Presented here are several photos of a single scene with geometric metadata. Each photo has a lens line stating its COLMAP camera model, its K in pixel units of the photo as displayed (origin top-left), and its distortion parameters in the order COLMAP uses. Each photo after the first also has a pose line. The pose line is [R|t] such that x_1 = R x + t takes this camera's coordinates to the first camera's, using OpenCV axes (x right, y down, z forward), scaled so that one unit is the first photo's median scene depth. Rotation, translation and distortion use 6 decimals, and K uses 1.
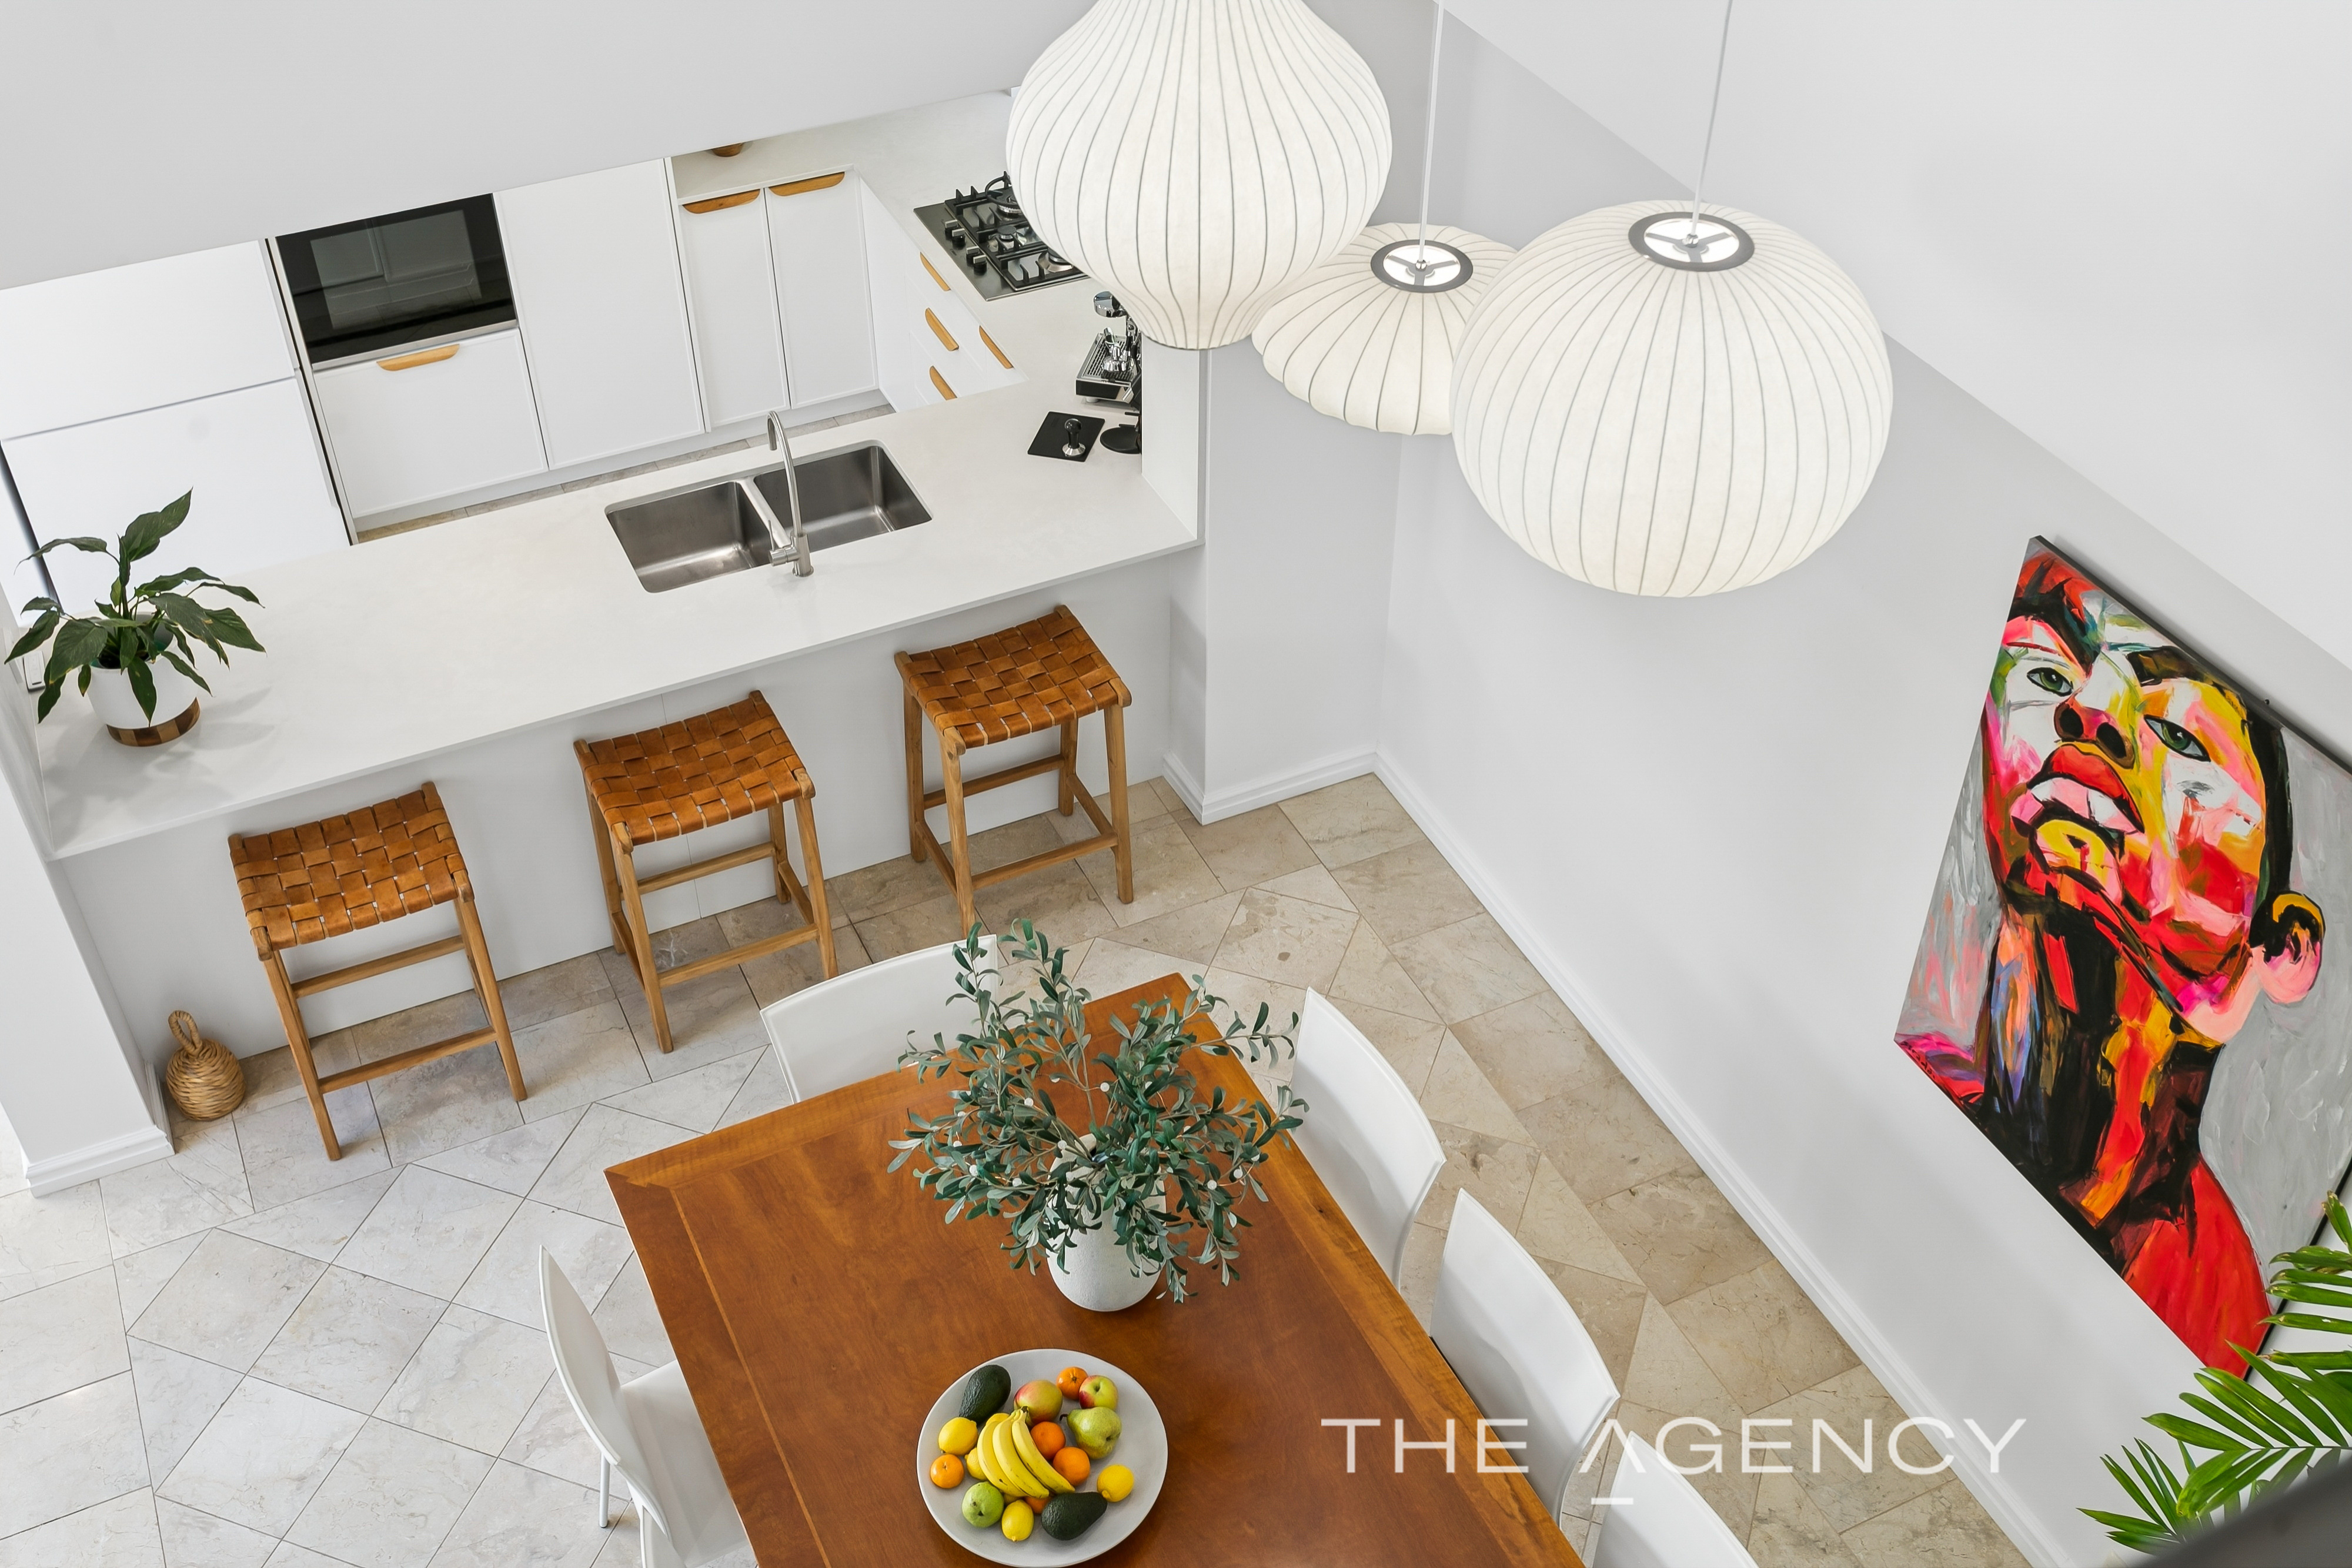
lens RADIAL K [[2348.4, 0, 1179.9], [0, 2348.4, 773.0], [0, 0, 1]] dist [-0.005188, 0.000000]
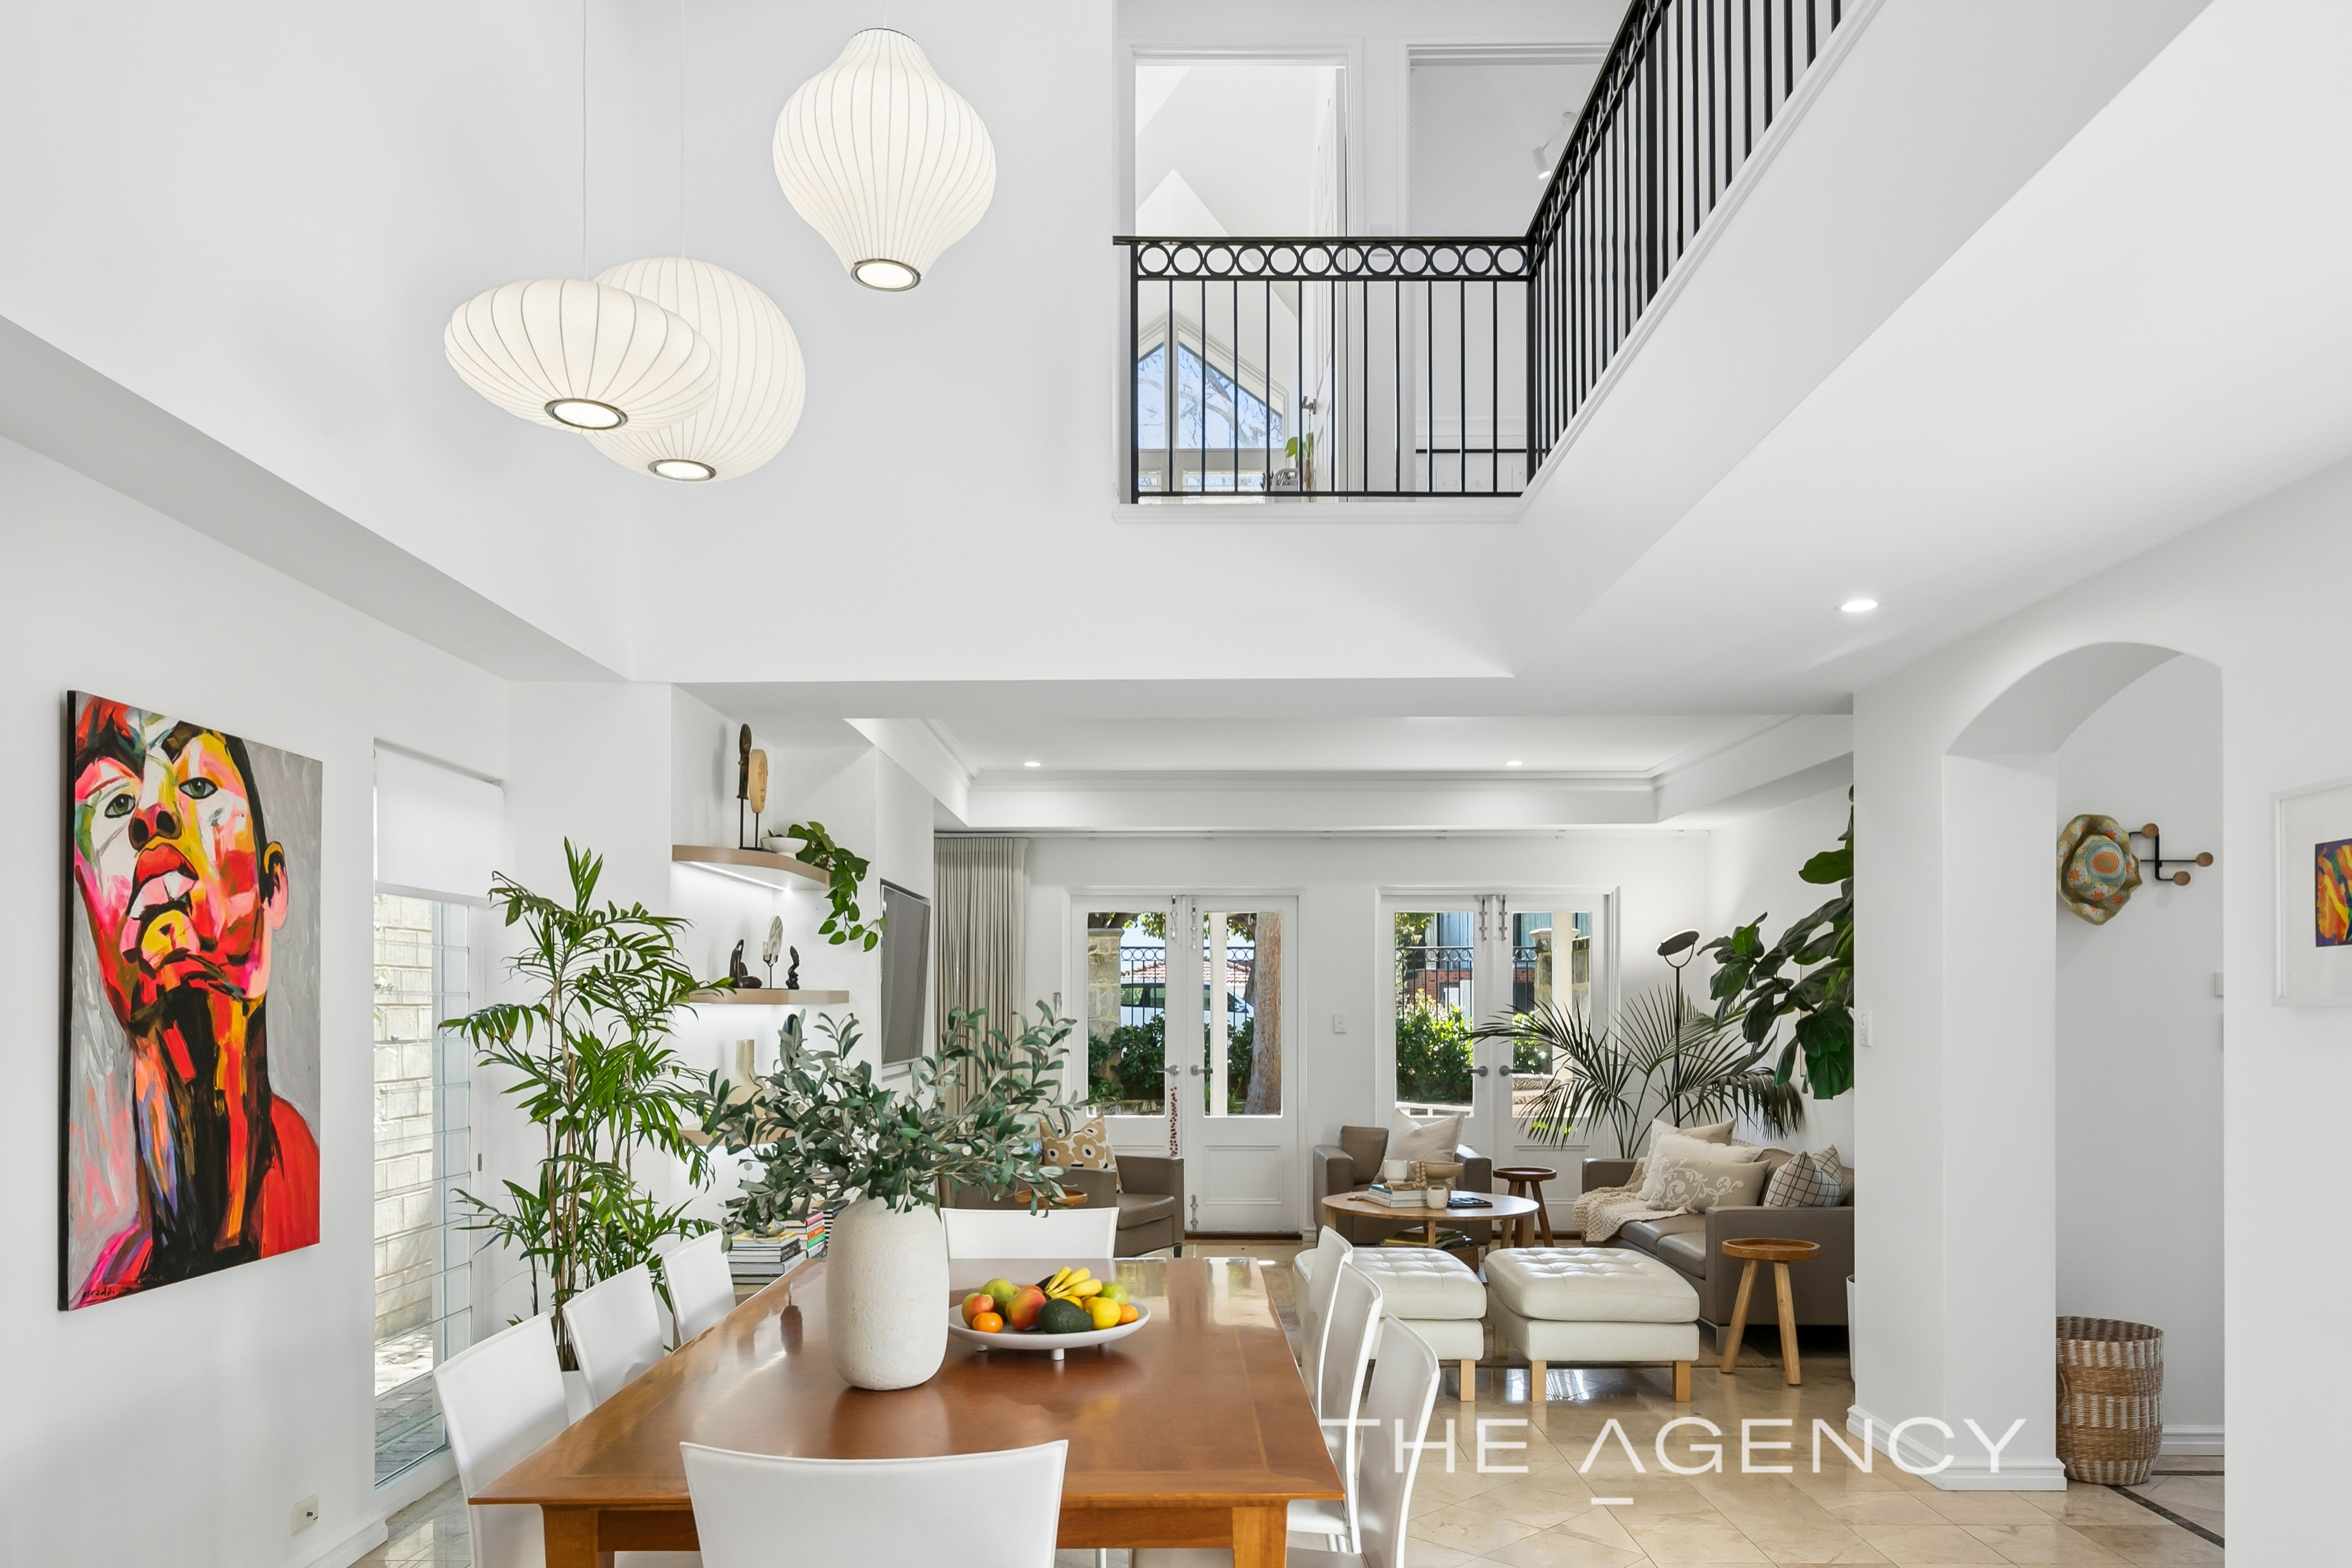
lens RADIAL K [[1608.7, 0, 1111.1], [0, 1608.7, 1028.6], [0, 0, 1]] dist [-0.009478, 0.000769]
pose [[-0.880690, -0.006932, 0.473643, -0.473040], [0.308139, 0.751038, 0.583946, -0.277006], [-0.359772, 0.660223, -0.659295, 1.422083]]
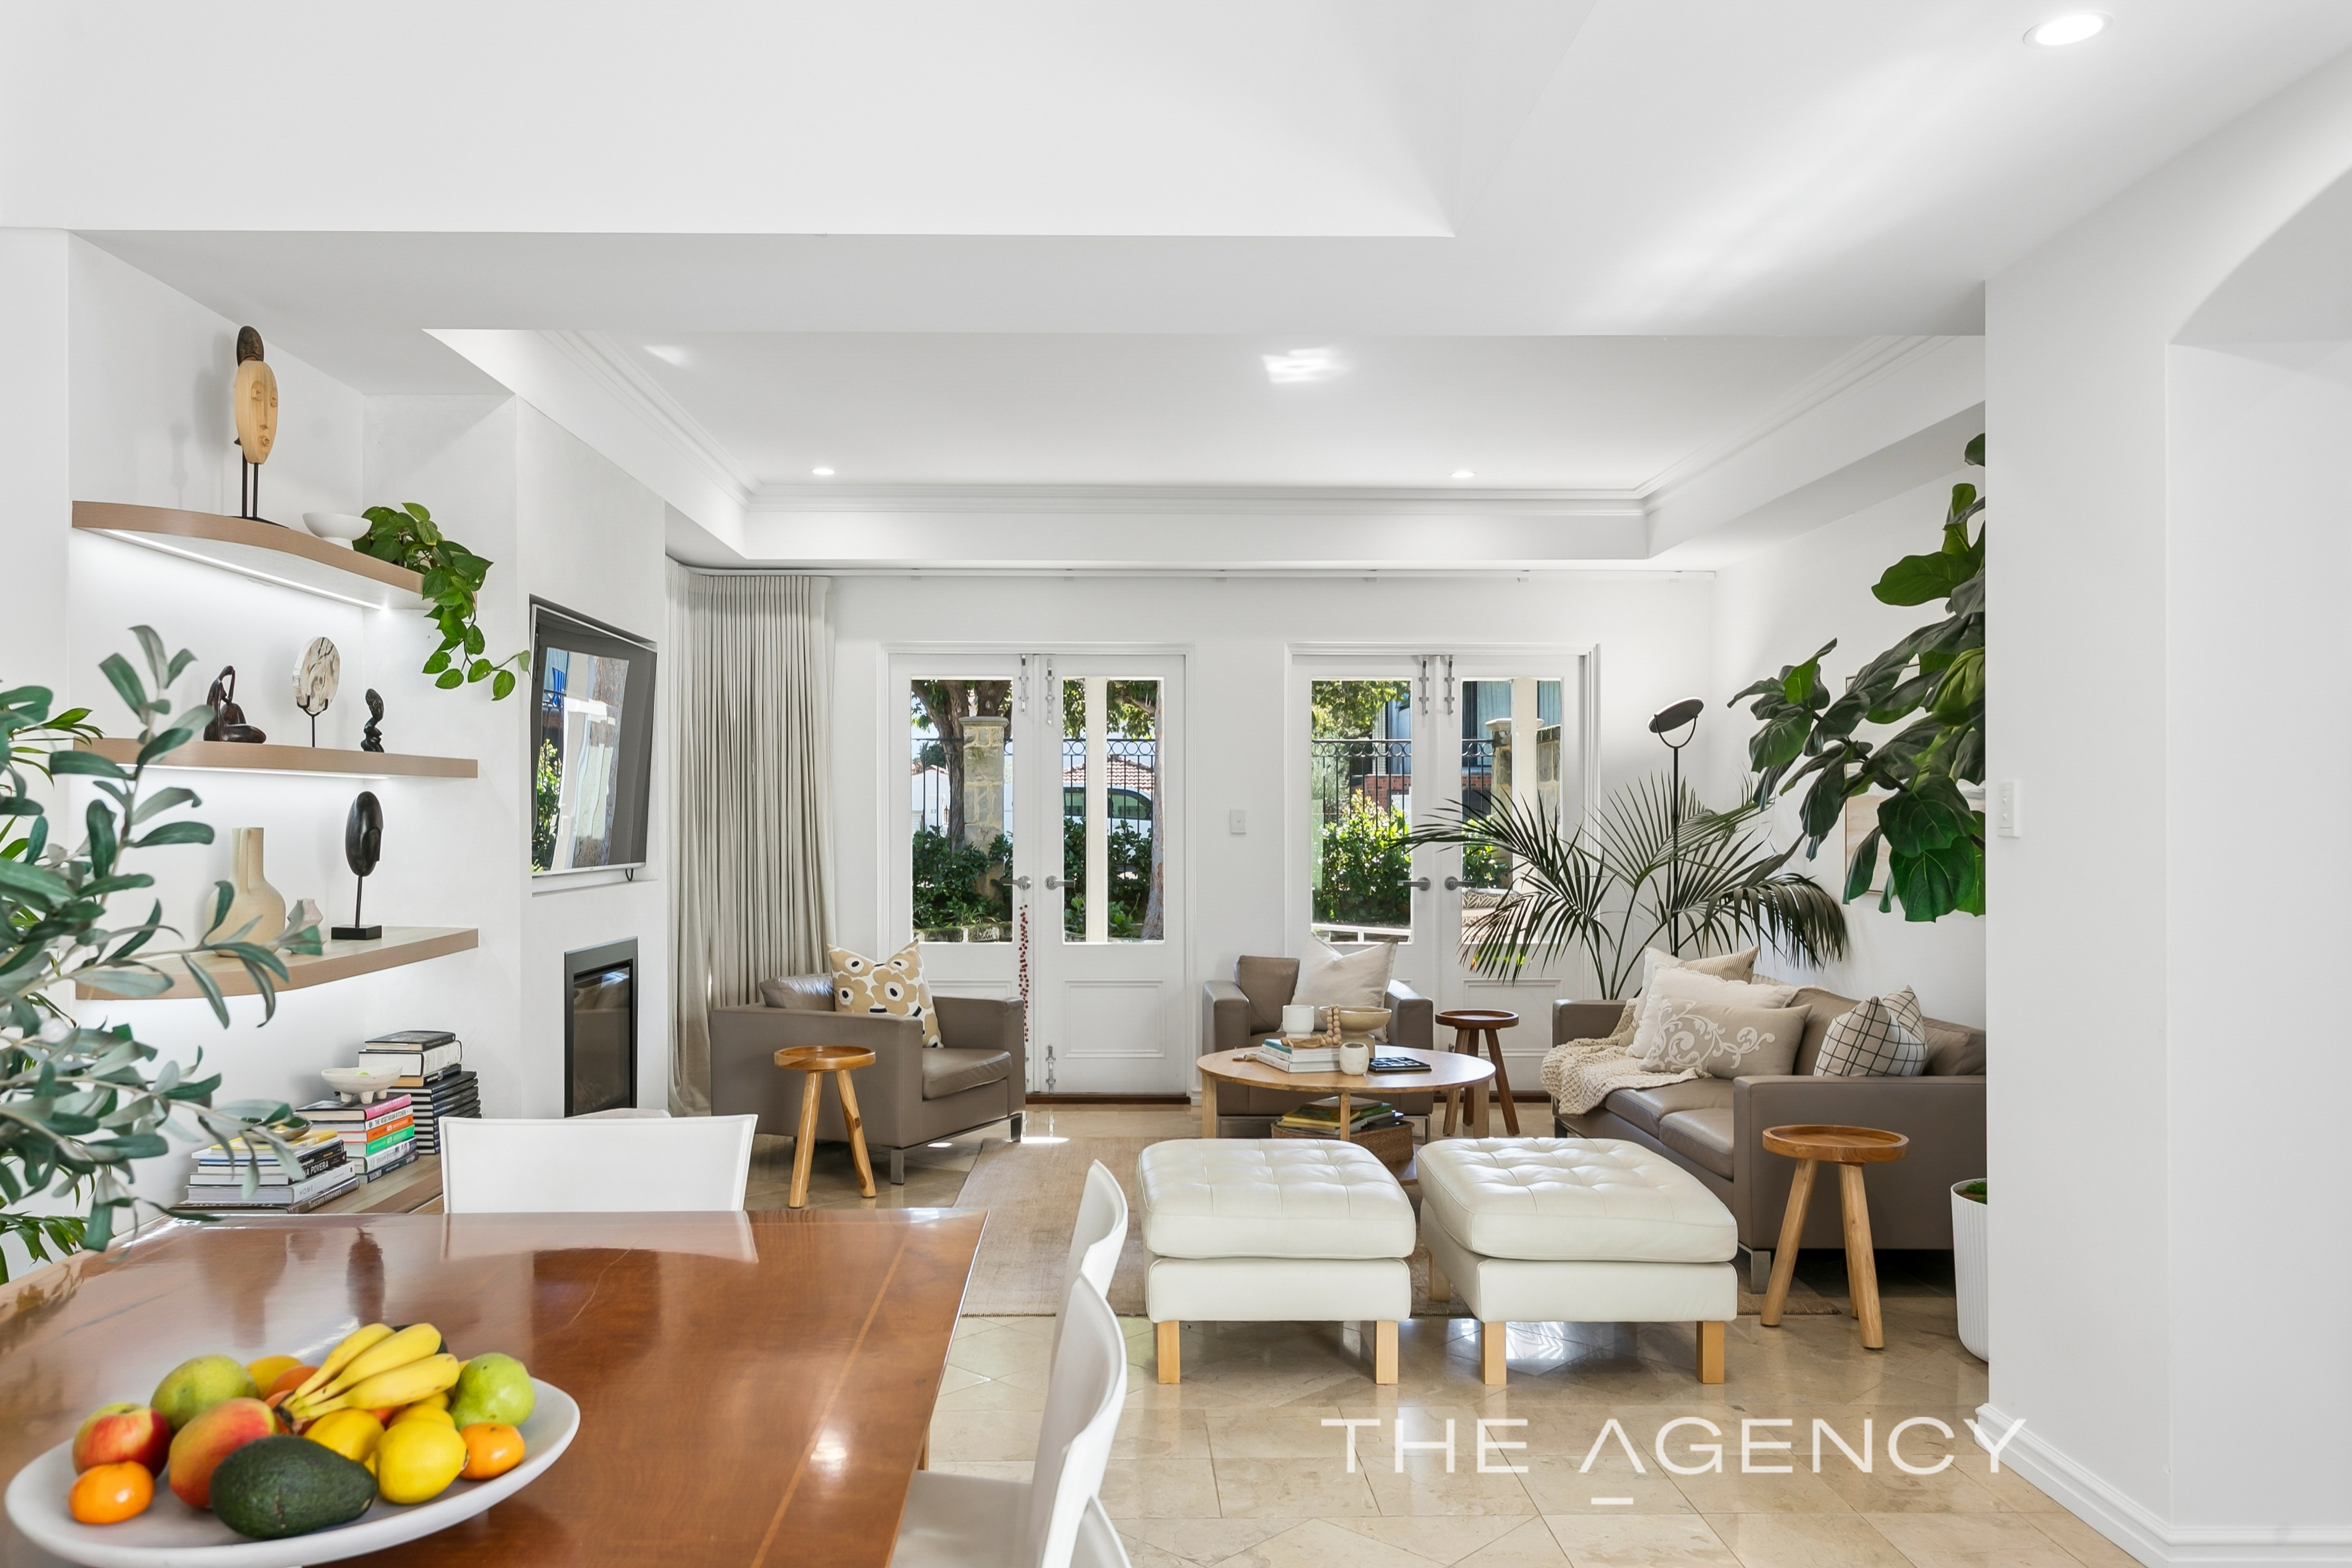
lens RADIAL K [[1722.9, 0, 1117.6], [0, 1722.9, 838.9], [0, 0, 1]] dist [-0.006148, 0.009667]
pose [[-0.900599, -0.006806, 0.434597, -0.366394], [0.281314, 0.753083, 0.594751, 0.034702], [-0.331335, 0.657890, -0.676312, 1.096450]]
